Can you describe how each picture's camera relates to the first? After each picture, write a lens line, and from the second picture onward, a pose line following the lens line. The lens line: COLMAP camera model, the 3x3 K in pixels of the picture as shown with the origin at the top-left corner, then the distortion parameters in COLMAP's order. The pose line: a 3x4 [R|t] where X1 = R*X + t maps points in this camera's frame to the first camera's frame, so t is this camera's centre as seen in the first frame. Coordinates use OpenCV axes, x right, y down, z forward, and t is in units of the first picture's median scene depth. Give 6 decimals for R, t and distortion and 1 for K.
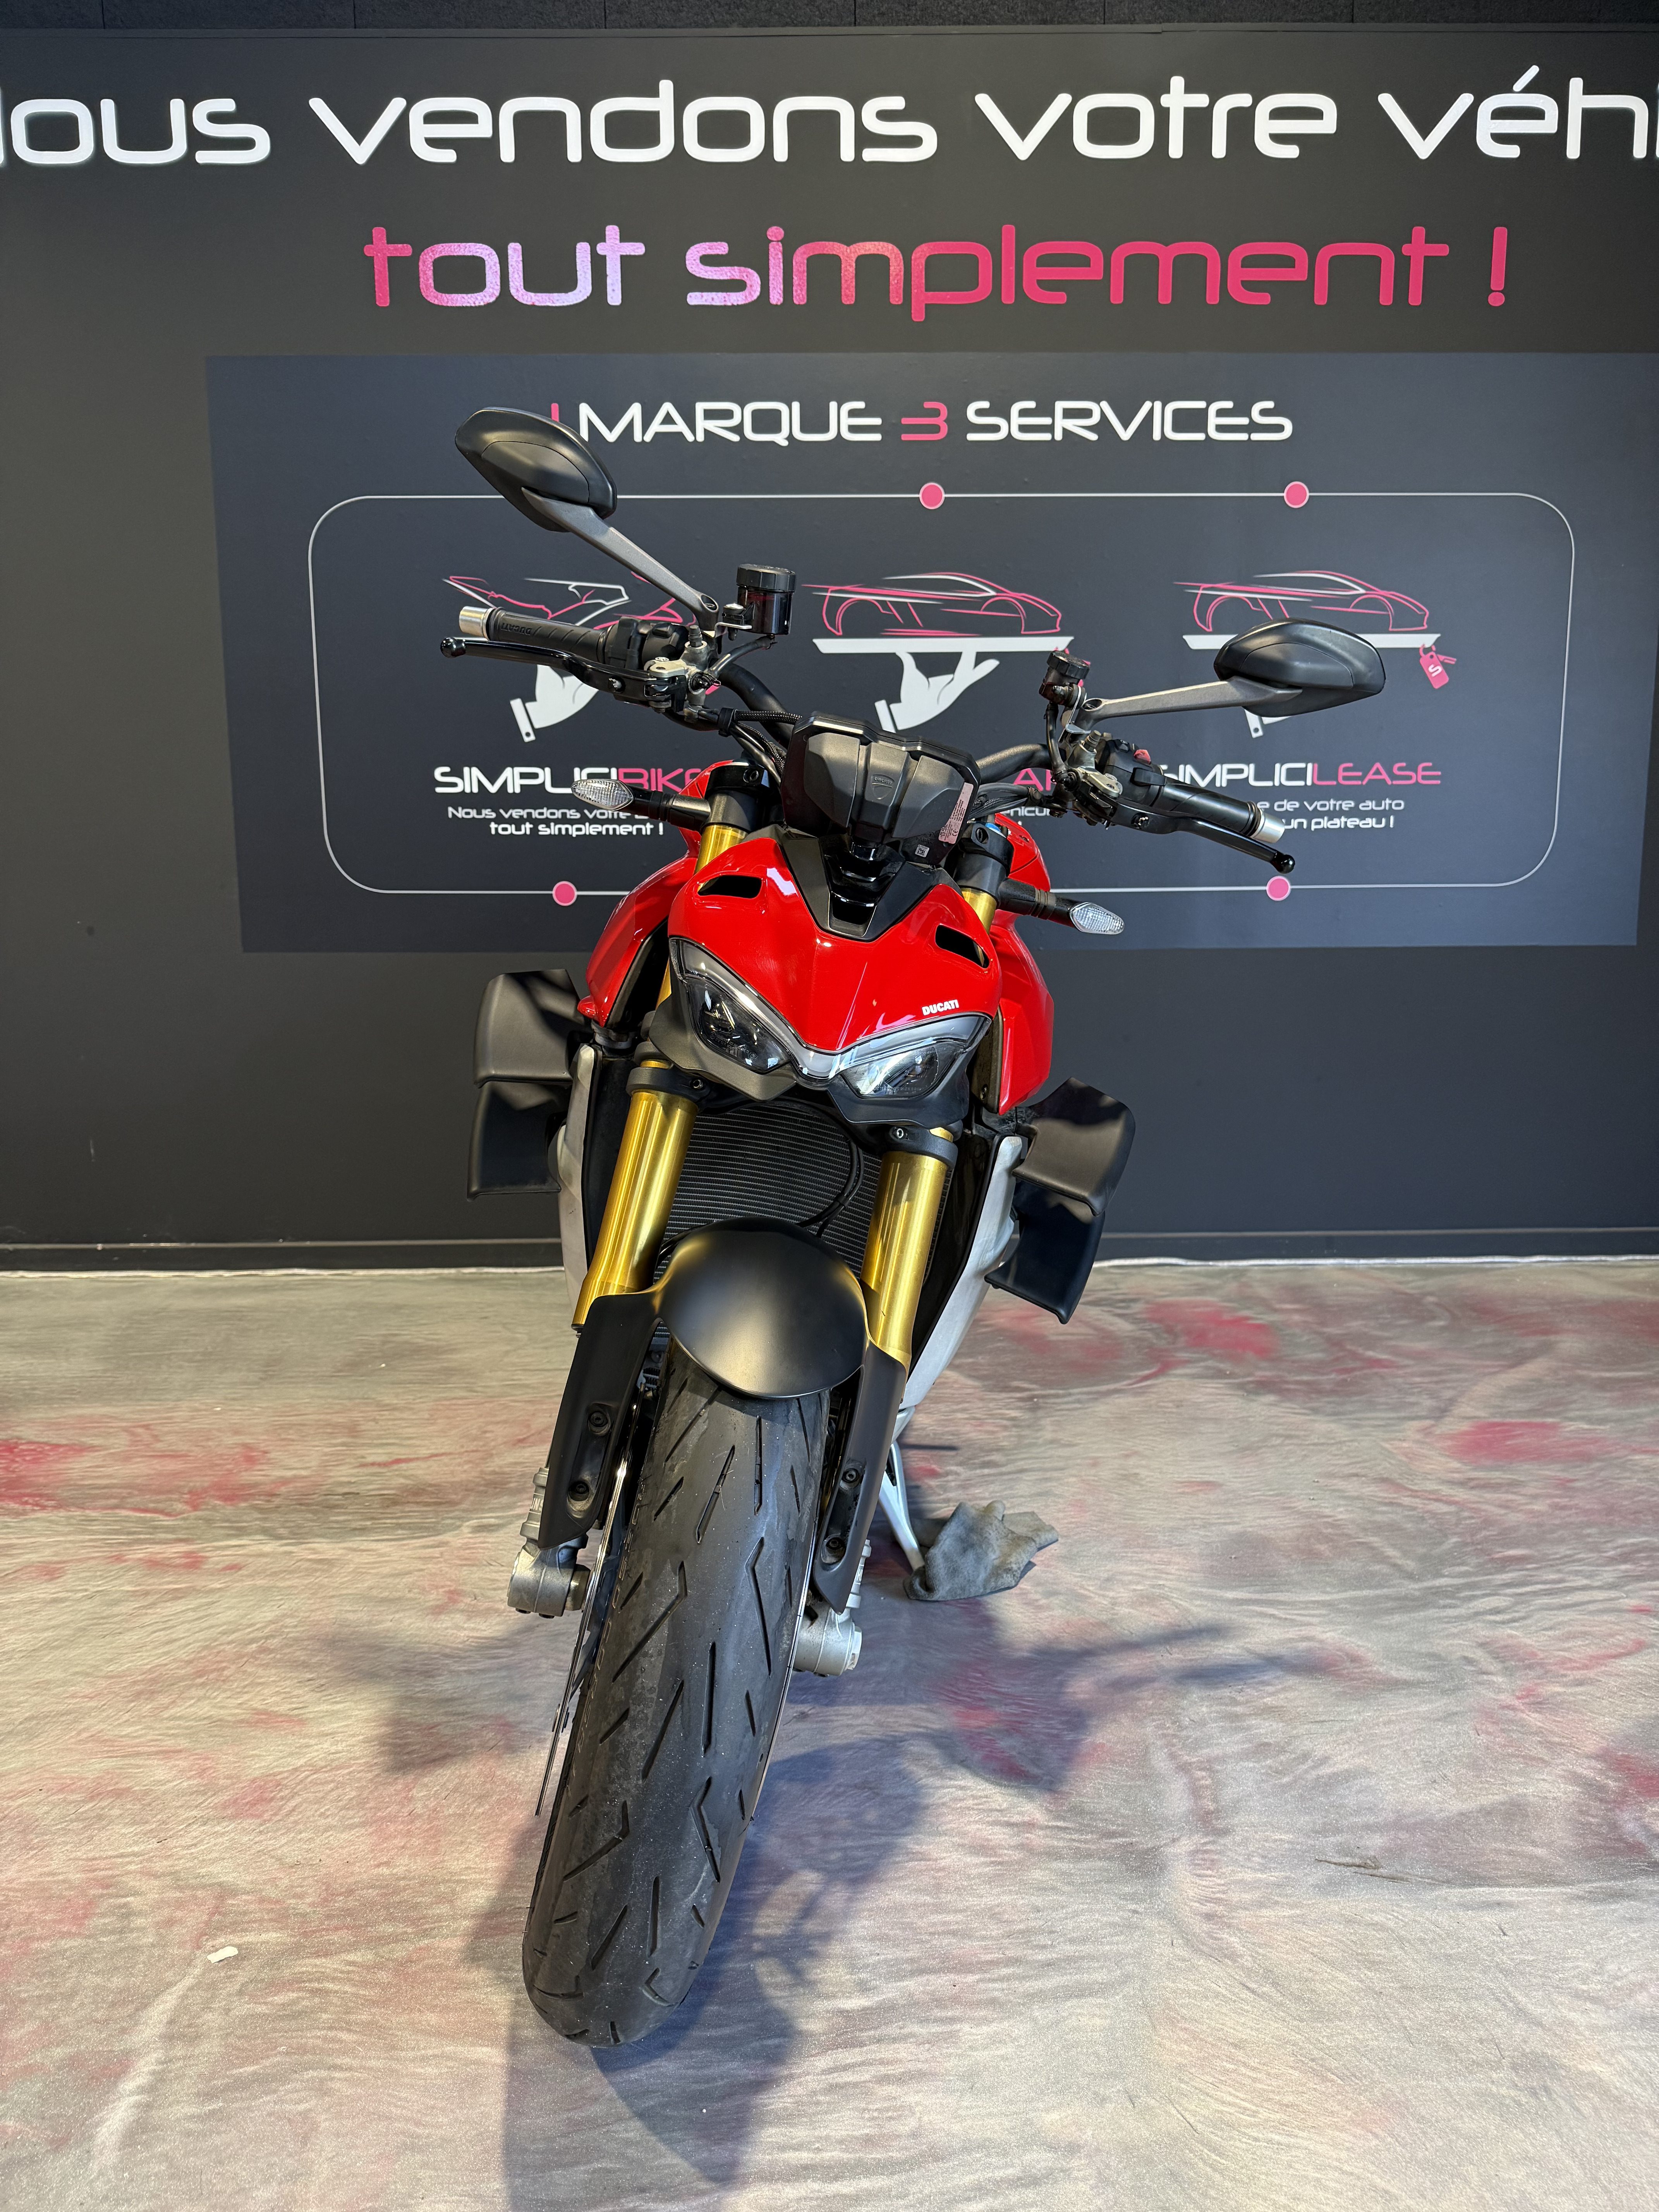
lens RADIAL K [[1537.1, 0, 830.0], [0, 1537.1, 1121.6], [0, 0, 1]] dist [0.033917, -0.049470]
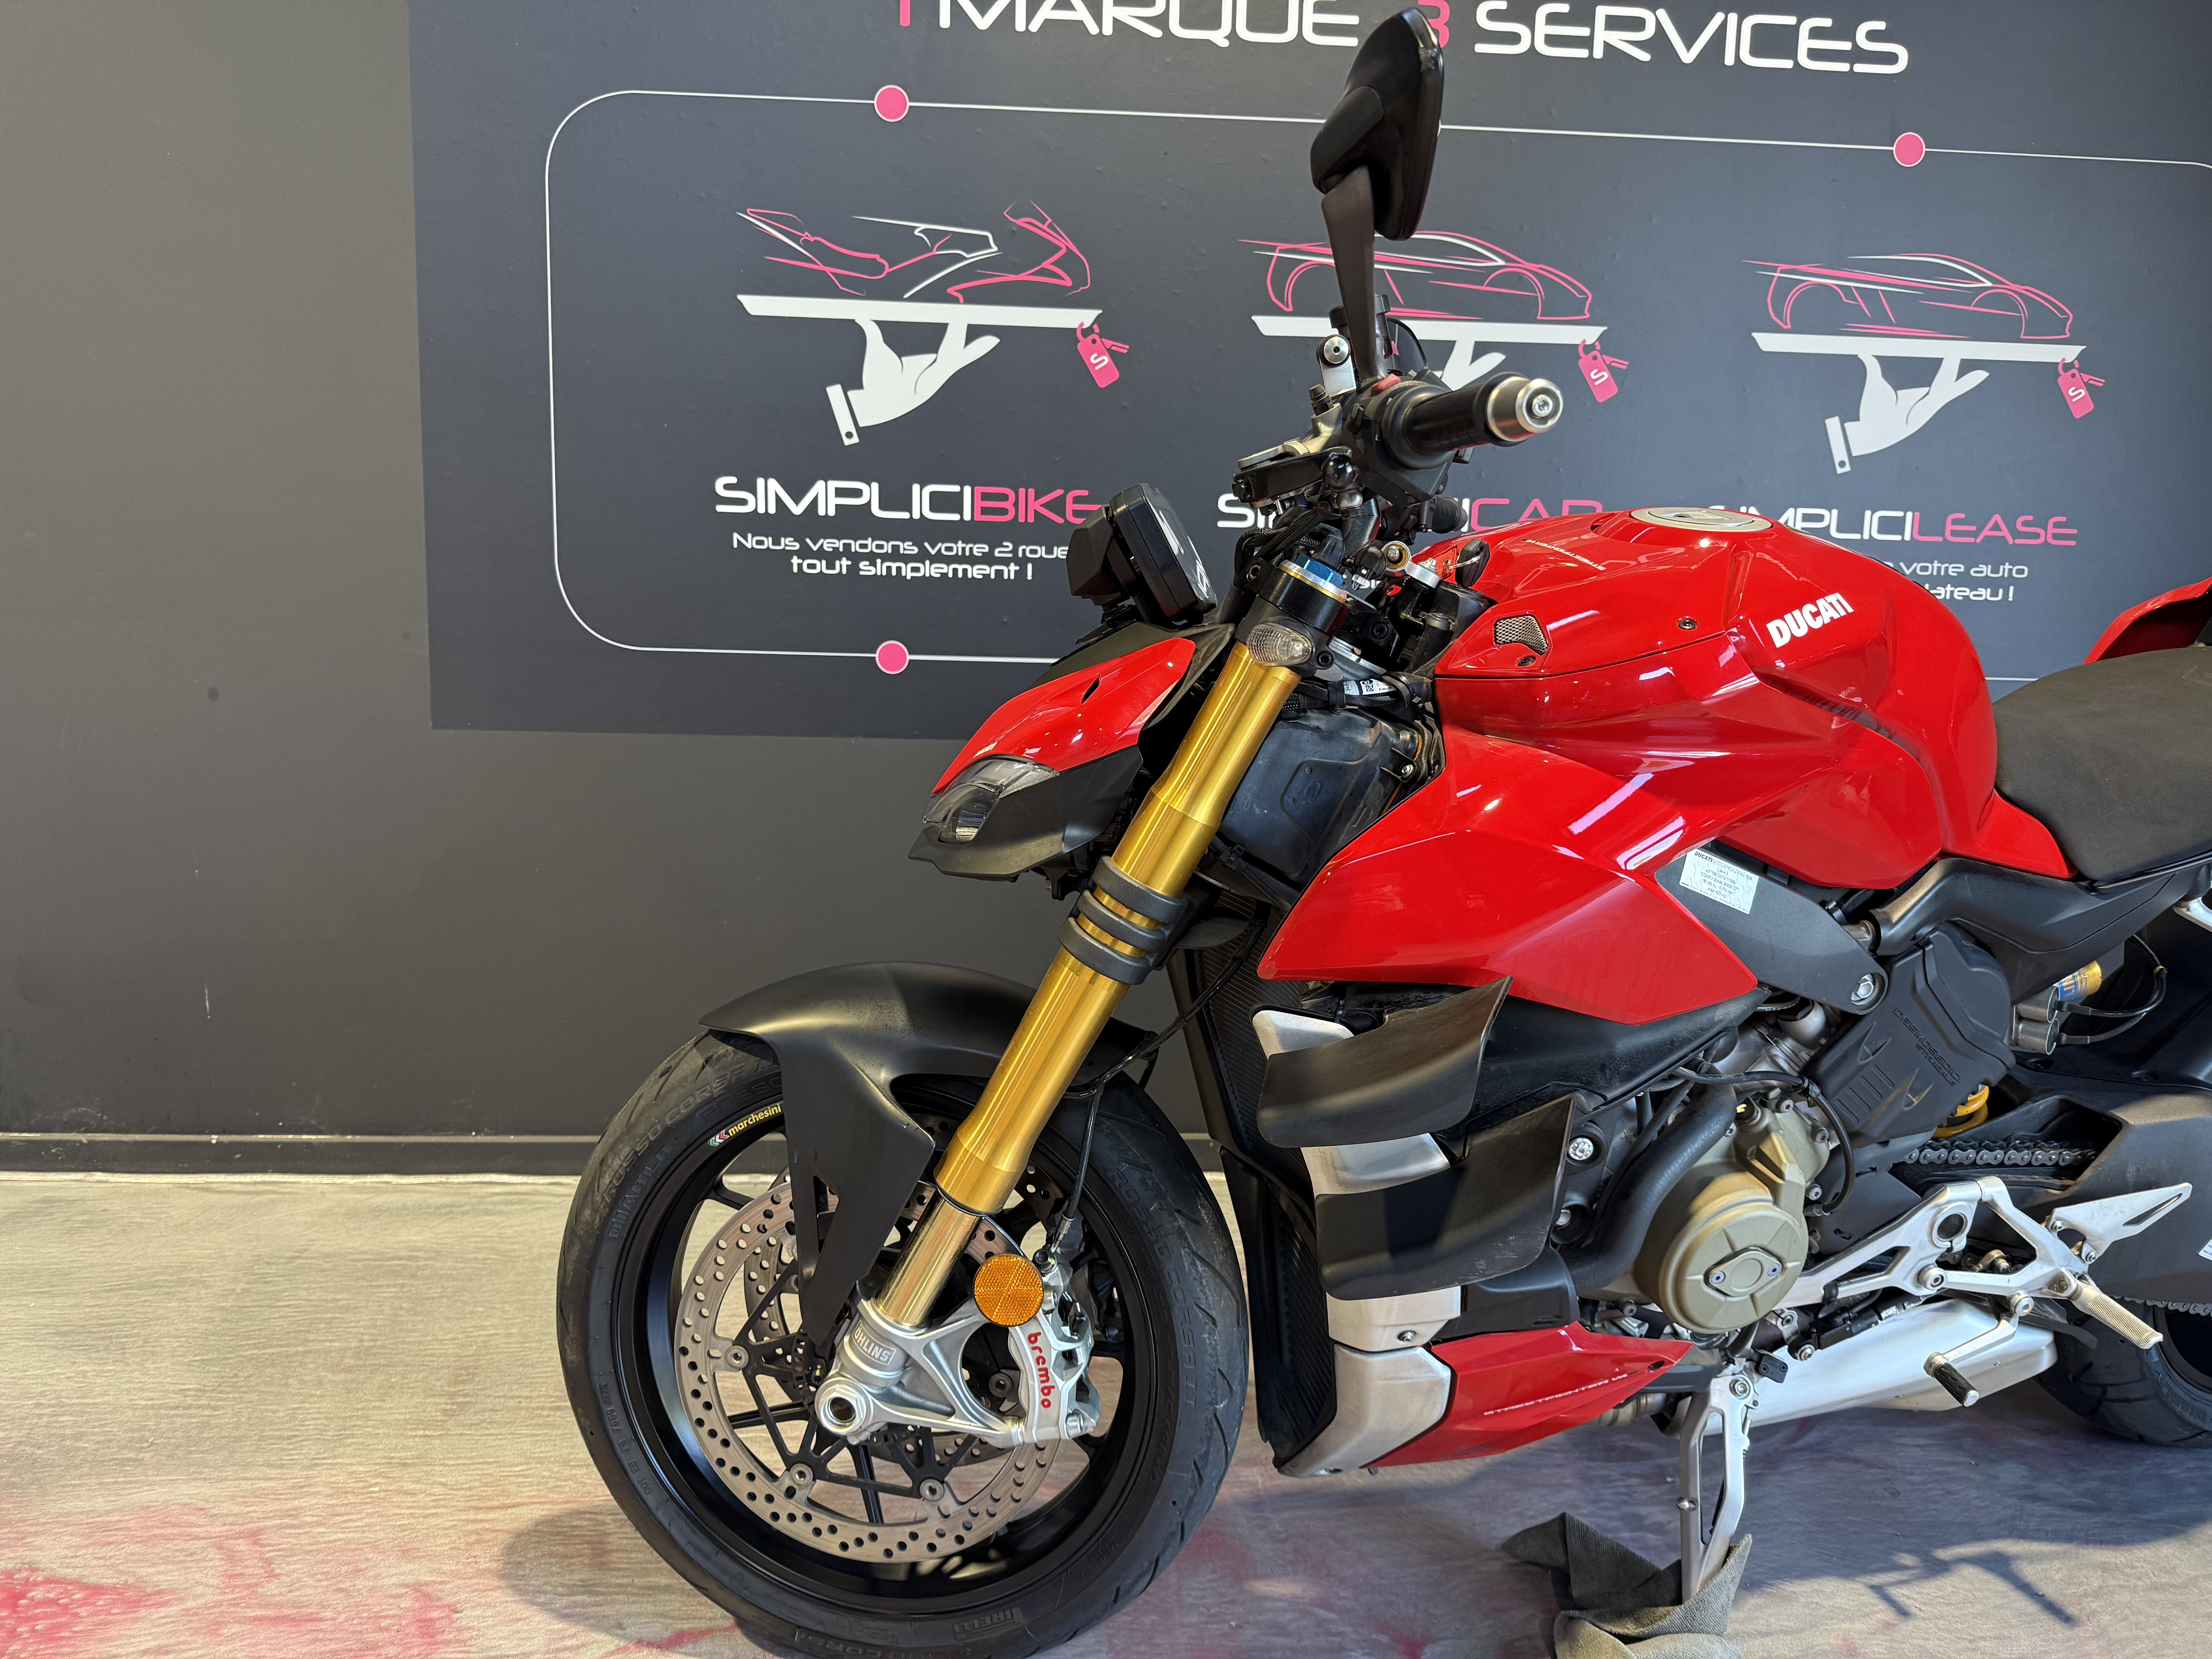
lens RADIAL K [[1537.1, 0, 1100.0], [0, 1537.1, 836.6], [0, 0, 1]] dist [0.033917, -0.049470]
pose [[0.998476, 0.020659, 0.051181, -0.119286], [-0.019922, 0.999691, -0.014855, -0.060556], [-0.051472, 0.013813, 0.998579, 0.302517]]
